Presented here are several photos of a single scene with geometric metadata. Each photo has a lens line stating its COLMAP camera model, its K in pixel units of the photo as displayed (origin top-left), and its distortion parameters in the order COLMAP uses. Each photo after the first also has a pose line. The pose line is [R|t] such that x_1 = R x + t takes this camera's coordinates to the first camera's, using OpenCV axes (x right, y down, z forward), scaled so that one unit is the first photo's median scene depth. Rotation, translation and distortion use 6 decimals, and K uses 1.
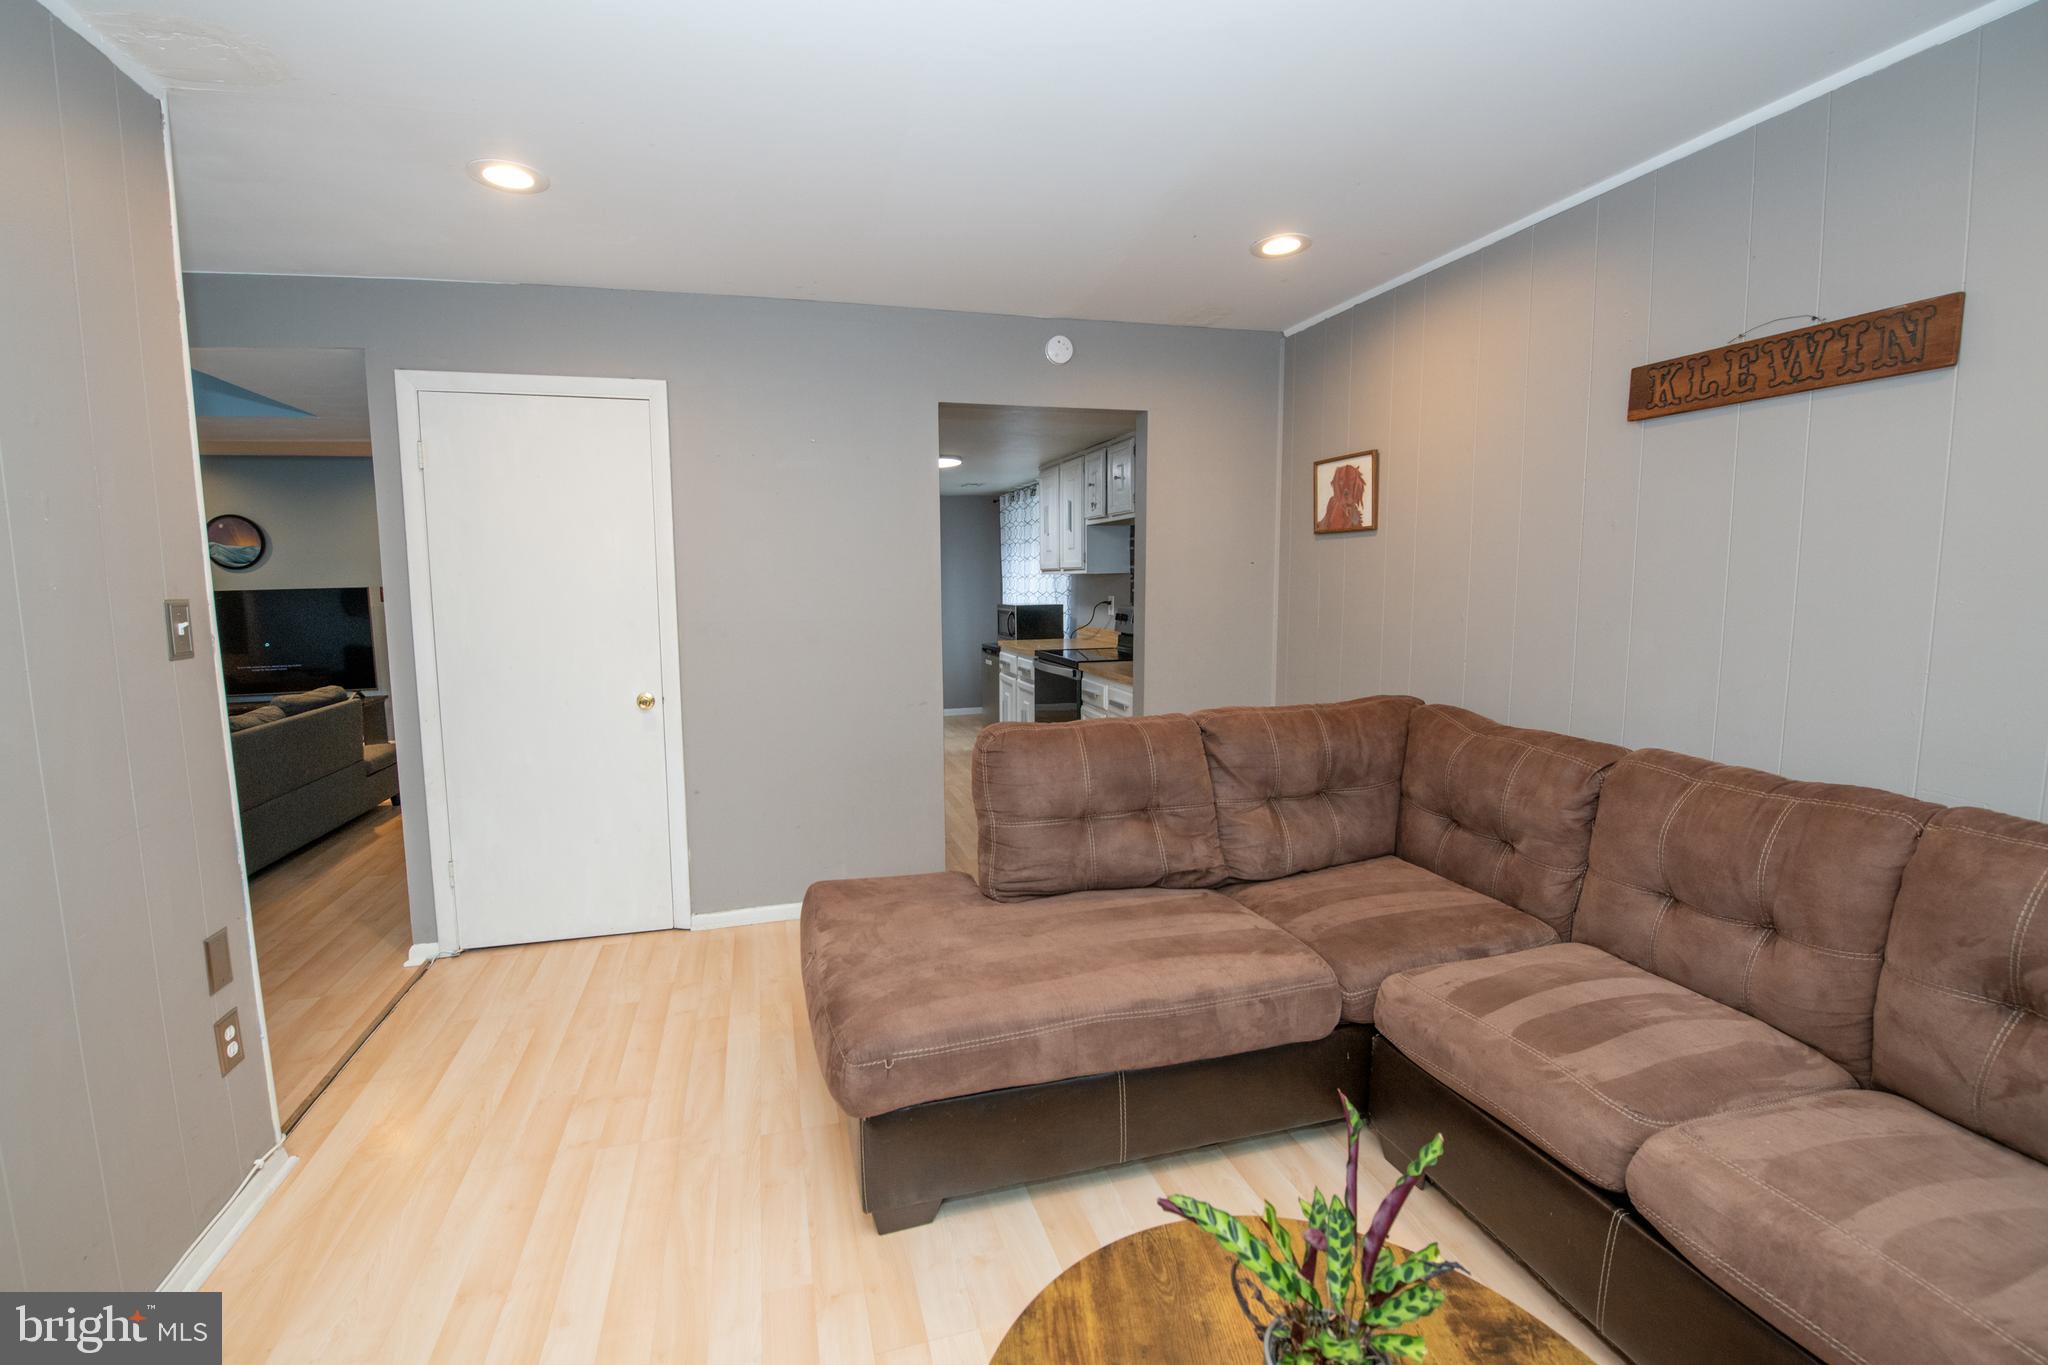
lens RADIAL K [[854.3, 0, 1001.8], [0, 854.3, 673.5], [0, 0, 1]] dist [-0.020936, -0.000453]
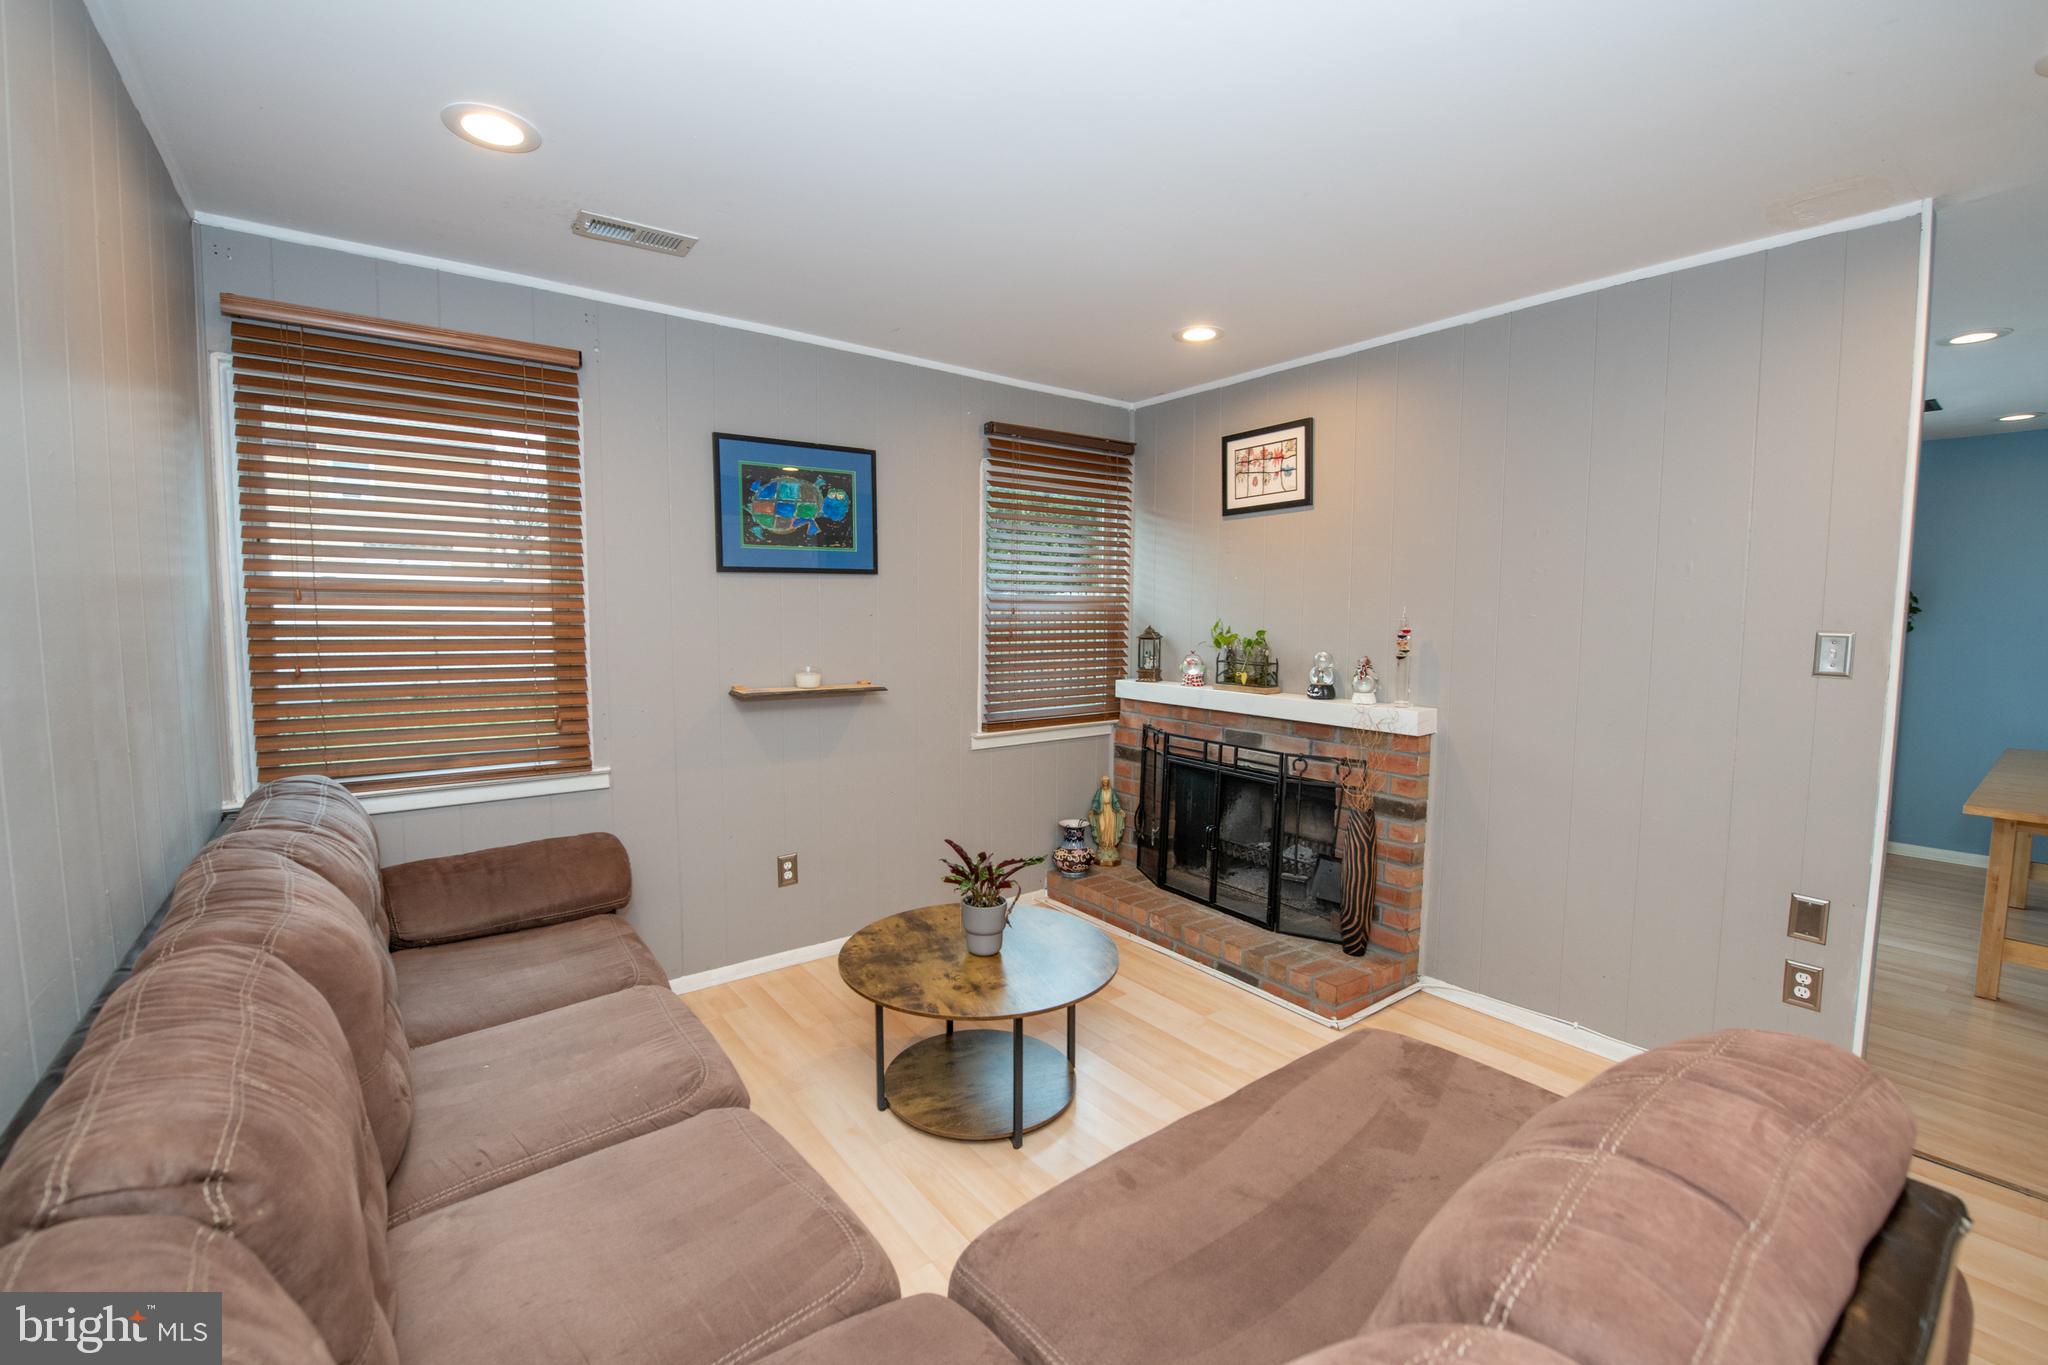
lens RADIAL K [[847.8, 0, 1013.8], [0, 847.8, 676.8], [0, 0, 1]] dist [-0.021384, -0.000189]
pose [[-0.932217, 0.038046, -0.359894, 0.351696], [-0.034041, 0.980831, 0.191865, -0.121739], [0.360295, 0.191111, -0.913052, 0.950150]]
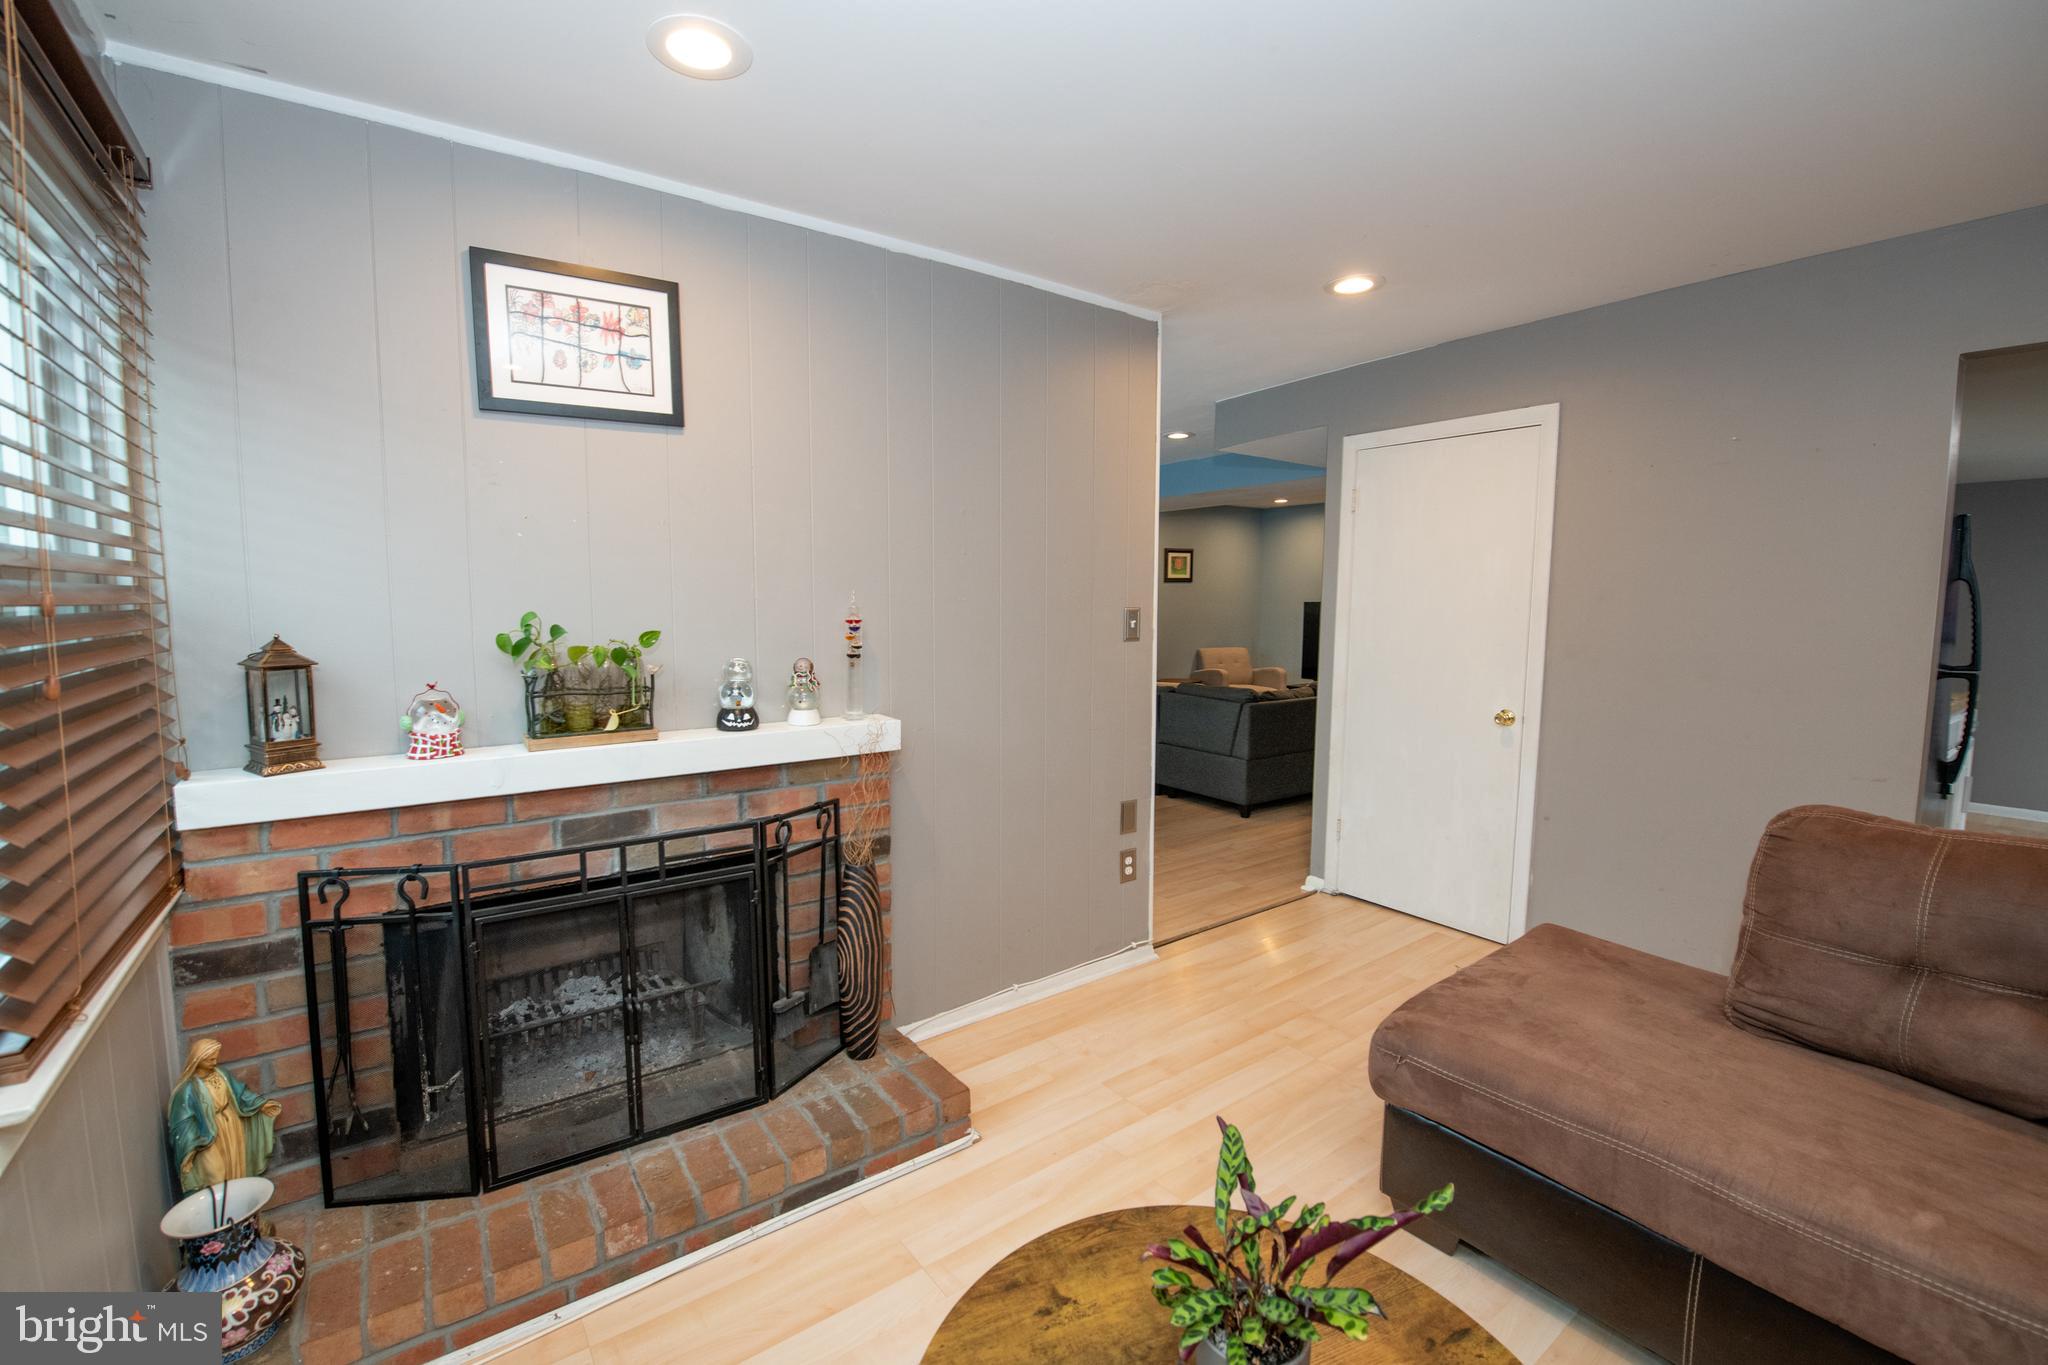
lens RADIAL K [[854.3, 0, 1001.8], [0, 854.3, 673.5], [0, 0, 1]] dist [-0.020936, -0.000453]
pose [[0.344971, 0.096325, -0.933658, 0.341706], [-0.111621, 0.991871, 0.061088, -0.016262], [0.931953, 0.083142, 0.352919, 0.063903]]
